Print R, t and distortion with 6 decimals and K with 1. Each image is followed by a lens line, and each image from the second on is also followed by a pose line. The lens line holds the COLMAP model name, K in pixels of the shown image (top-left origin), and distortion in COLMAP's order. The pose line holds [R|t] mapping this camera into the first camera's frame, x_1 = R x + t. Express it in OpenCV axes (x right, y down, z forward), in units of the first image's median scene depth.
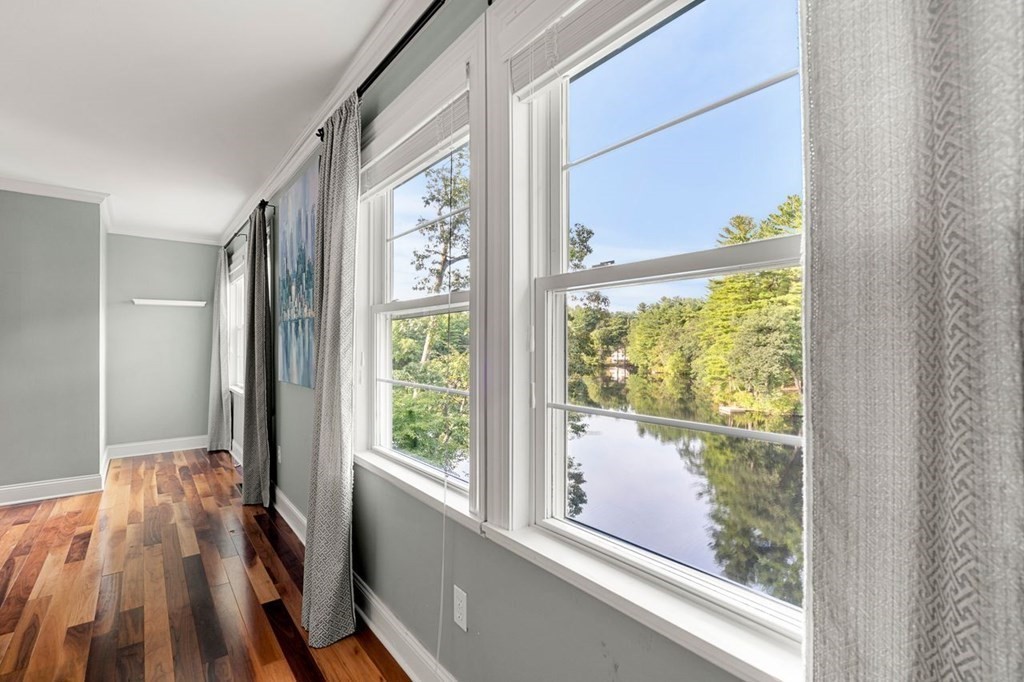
lens RADIAL K [[463.9, 0, 510.2], [0, 463.9, 347.2], [0, 0, 1]] dist [-0.001856, 0.000345]
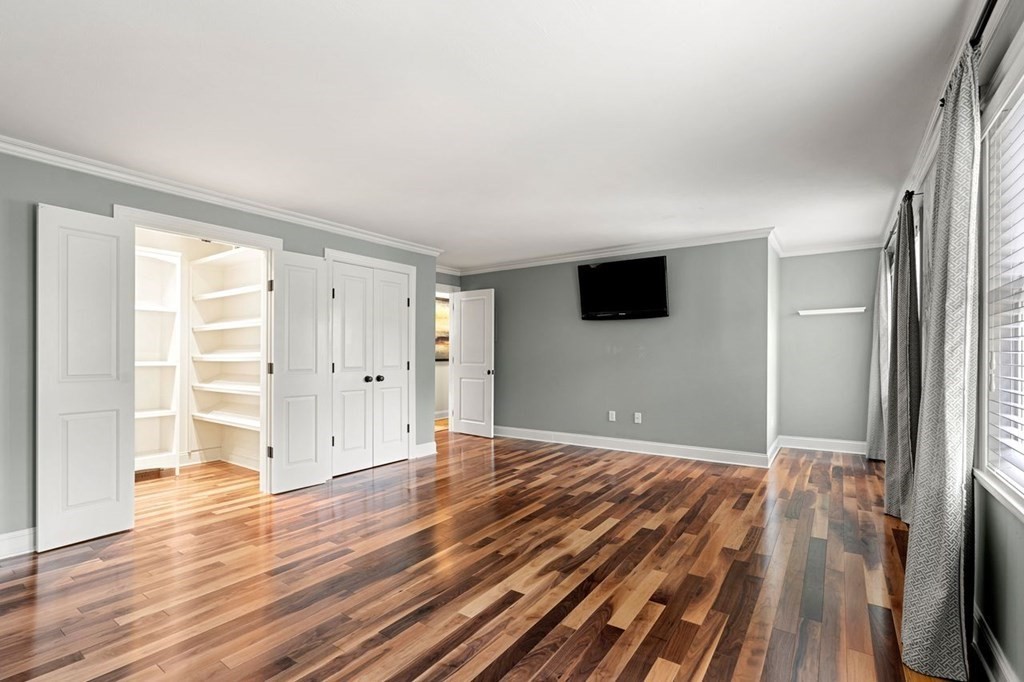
lens RADIAL K [[471.9, 0, 510.1], [0, 471.9, 355.3], [0, 0, 1]] dist [-0.000128, -0.000112]
pose [[0.290031, 0.002193, -0.957015, 0.127979], [-0.004911, 0.999988, 0.000803, 0.011545], [0.957005, 0.004467, 0.290039, -0.025096]]
